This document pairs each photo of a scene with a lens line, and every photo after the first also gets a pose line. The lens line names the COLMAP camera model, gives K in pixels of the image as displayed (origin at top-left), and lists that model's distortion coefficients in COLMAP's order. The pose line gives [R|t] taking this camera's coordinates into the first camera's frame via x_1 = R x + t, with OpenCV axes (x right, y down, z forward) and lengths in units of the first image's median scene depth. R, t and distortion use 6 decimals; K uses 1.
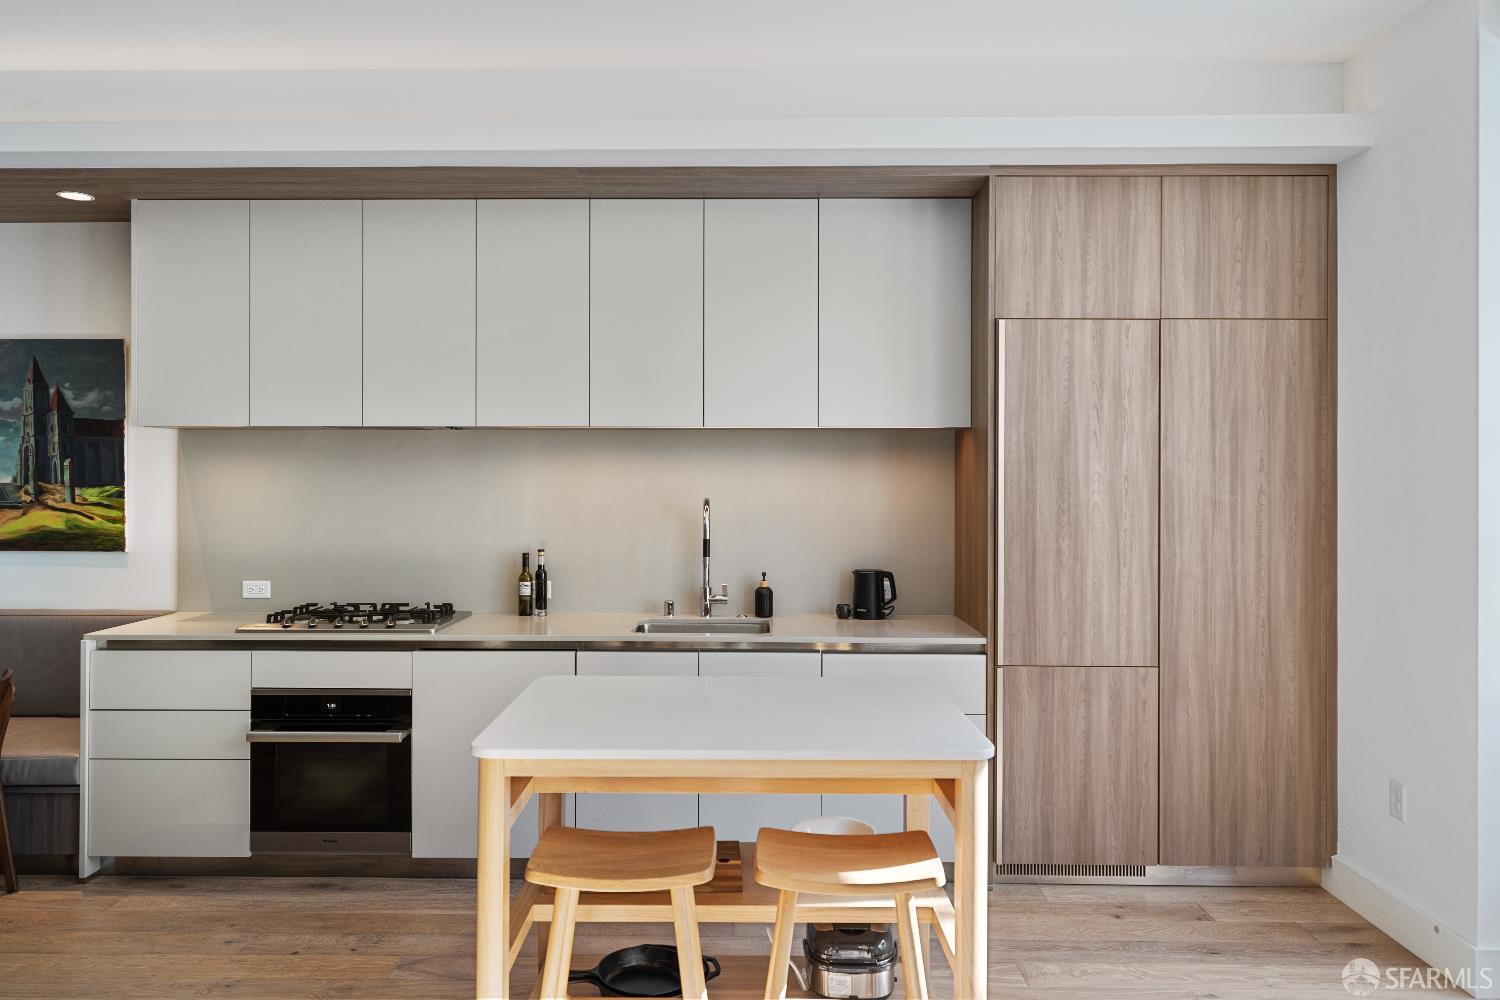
lens RADIAL K [[1020.0, 0, 751.9], [0, 1020.0, 468.1], [0, 0, 1]] dist [0.002515, 0.001335]
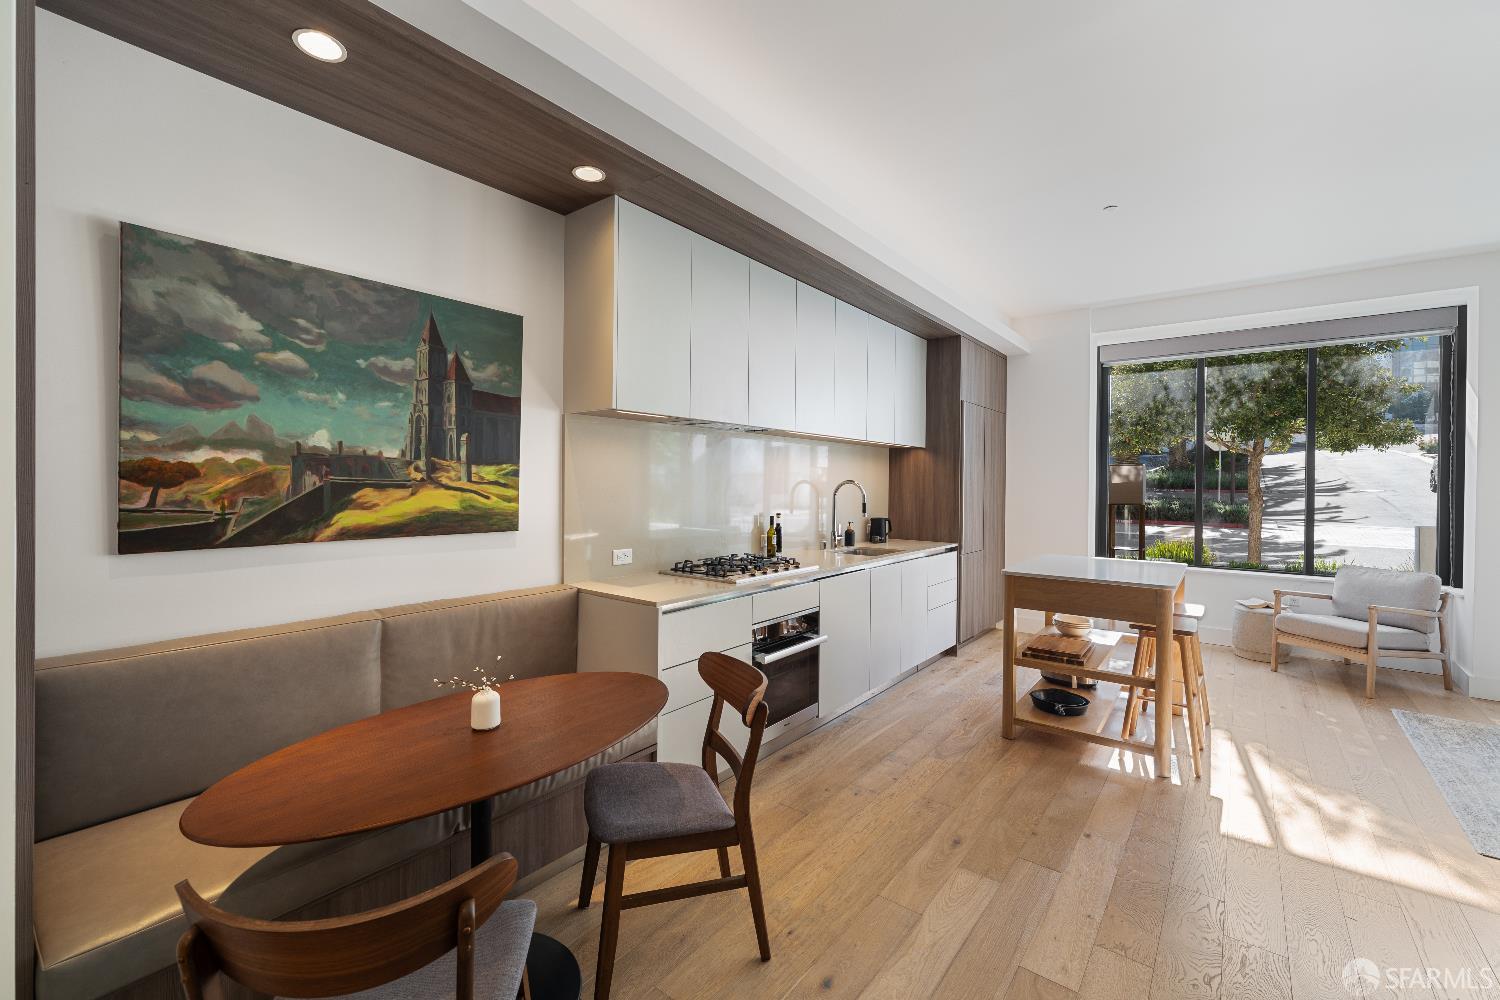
lens RADIAL K [[621.1, 0, 743.8], [0, 621.1, 484.5], [0, 0, 1]] dist [0.000383, -0.000183]
pose [[0.616919, 0.002035, 0.787024, -0.955534], [-0.011870, 0.999907, 0.006719, 0.030251], [-0.786937, -0.013487, 0.616886, 0.456533]]
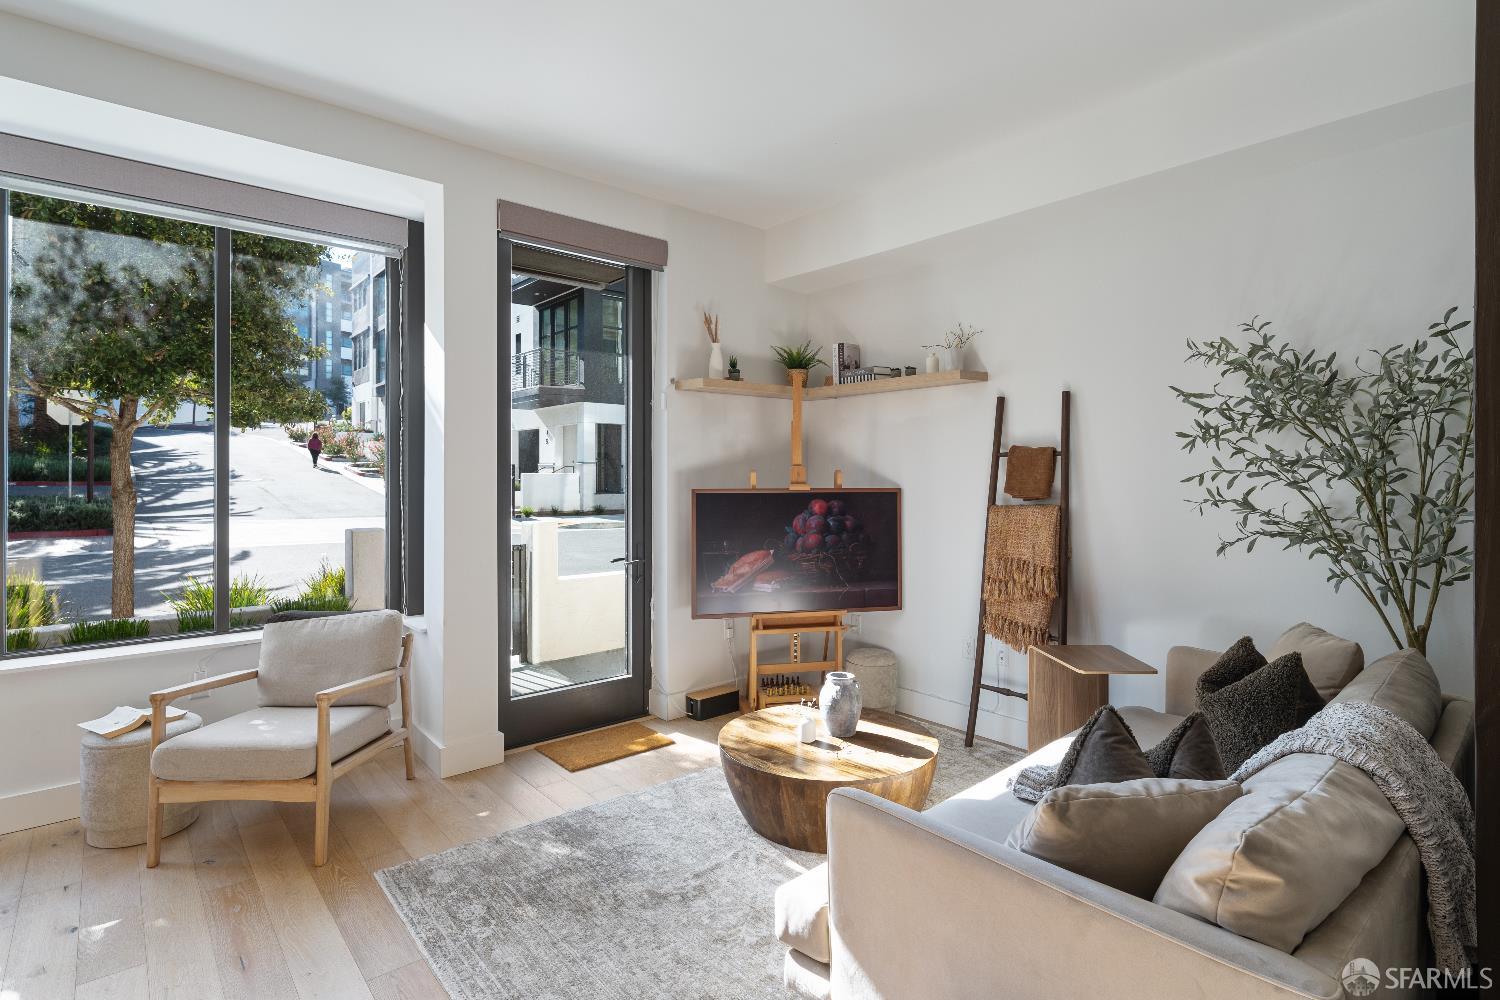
lens RADIAL K [[757.0, 0, 752.6], [0, 757.0, 474.5], [0, 0, 1]] dist [-0.000980, -0.000521]
pose [[-0.656648, 0.000767, 0.754196, -0.342138], [-0.007752, 0.999940, -0.007766, 0.028653], [-0.754157, -0.010946, -0.656603, 0.438272]]
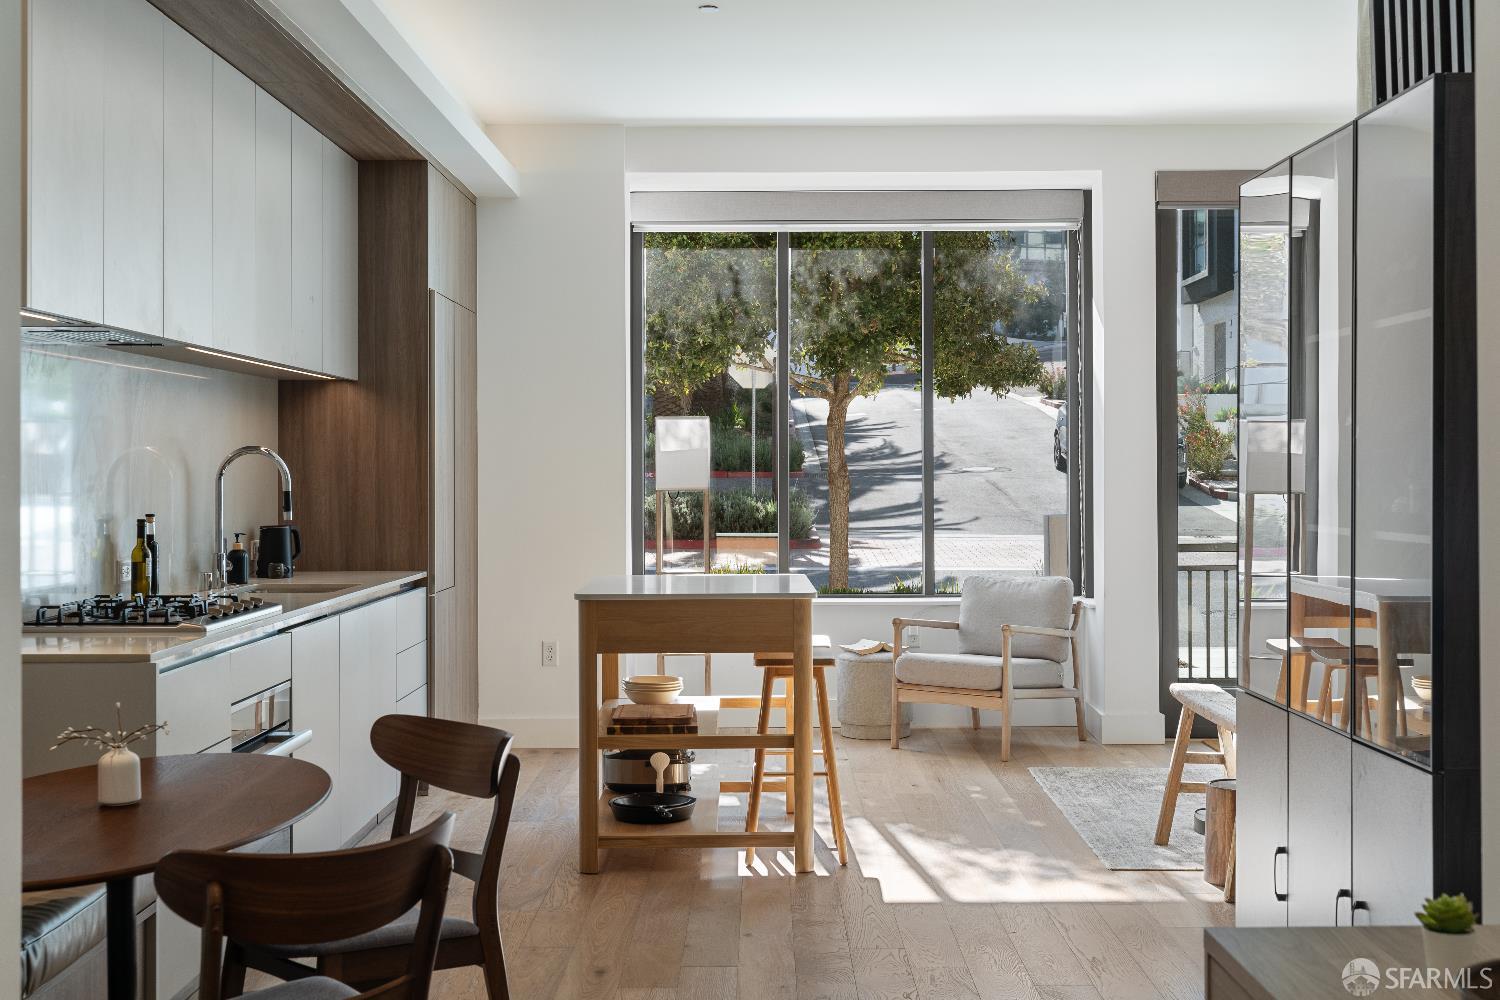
lens RADIAL K [[1809.3, 0, 749.5], [0, 1809.3, 464.0], [0, 0, 1]] dist [-0.006360, -0.005459]
pose [[-0.004623, 0.002127, 0.999987, -1.494996], [0.000555, 0.999998, -0.002124, 0.045657], [-0.999989, 0.000545, -0.004624, 0.558943]]
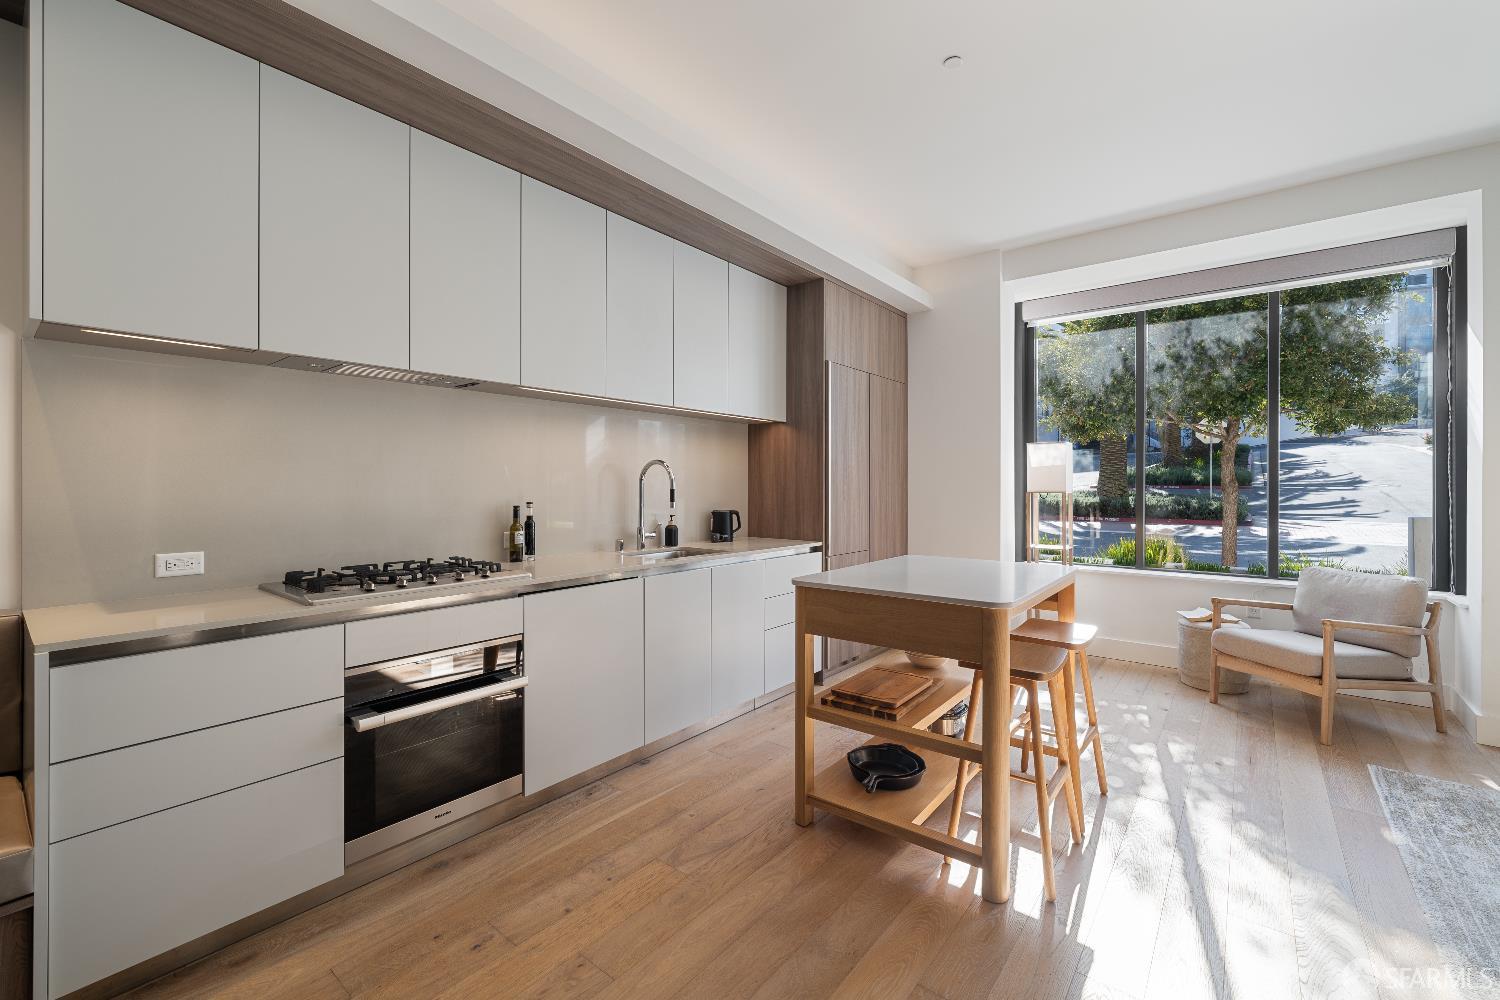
lens RADIAL K [[621.1, 0, 743.8], [0, 621.1, 484.5], [0, 0, 1]] dist [0.000383, -0.000183]
pose [[0.621394, -0.000399, 0.783498, -0.587160], [-0.004436, 0.999982, 0.004028, 0.055280], [-0.783486, -0.005978, 0.621381, 0.379171]]
